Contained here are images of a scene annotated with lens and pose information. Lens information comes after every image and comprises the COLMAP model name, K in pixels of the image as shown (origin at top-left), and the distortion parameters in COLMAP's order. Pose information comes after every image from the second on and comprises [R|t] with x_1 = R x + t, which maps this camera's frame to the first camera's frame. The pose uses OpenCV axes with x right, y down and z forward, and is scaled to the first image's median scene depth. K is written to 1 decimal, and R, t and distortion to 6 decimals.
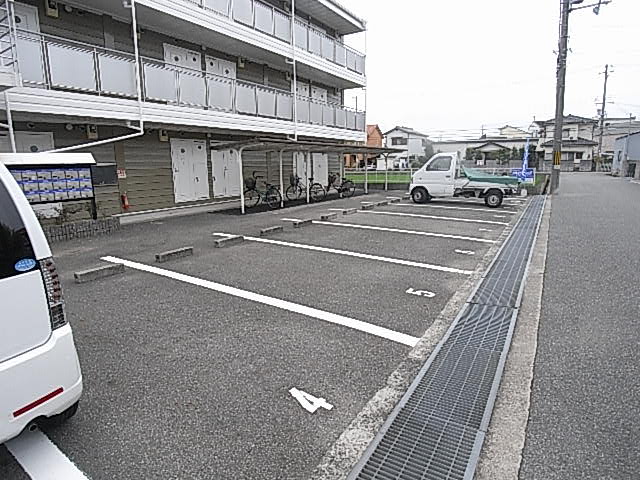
lens RADIAL K [[365.8, 0, 323.4], [0, 365.8, 239.8], [0, 0, 1]] dist [-0.046243, 0.000572]
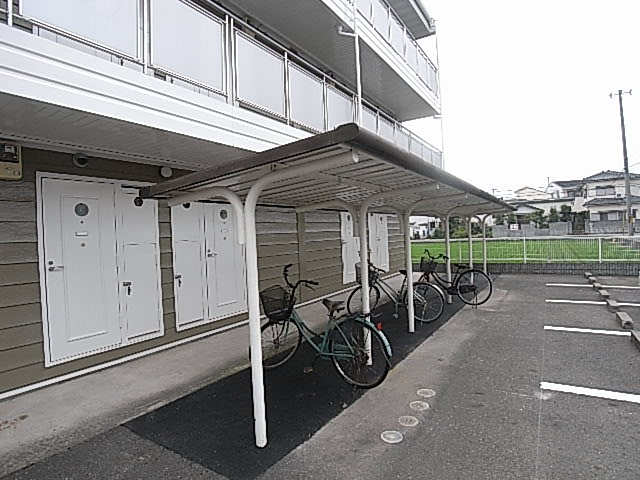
lens RADIAL K [[365.8, 0, 317.9], [0, 365.8, 236.7], [0, 0, 1]] dist [-0.046243, 0.000572]
pose [[0.999640, -0.026400, -0.004754, -0.038075], [0.024963, 0.980419, -0.195335, -0.034813], [0.009818, 0.195146, 0.980725, 0.157625]]
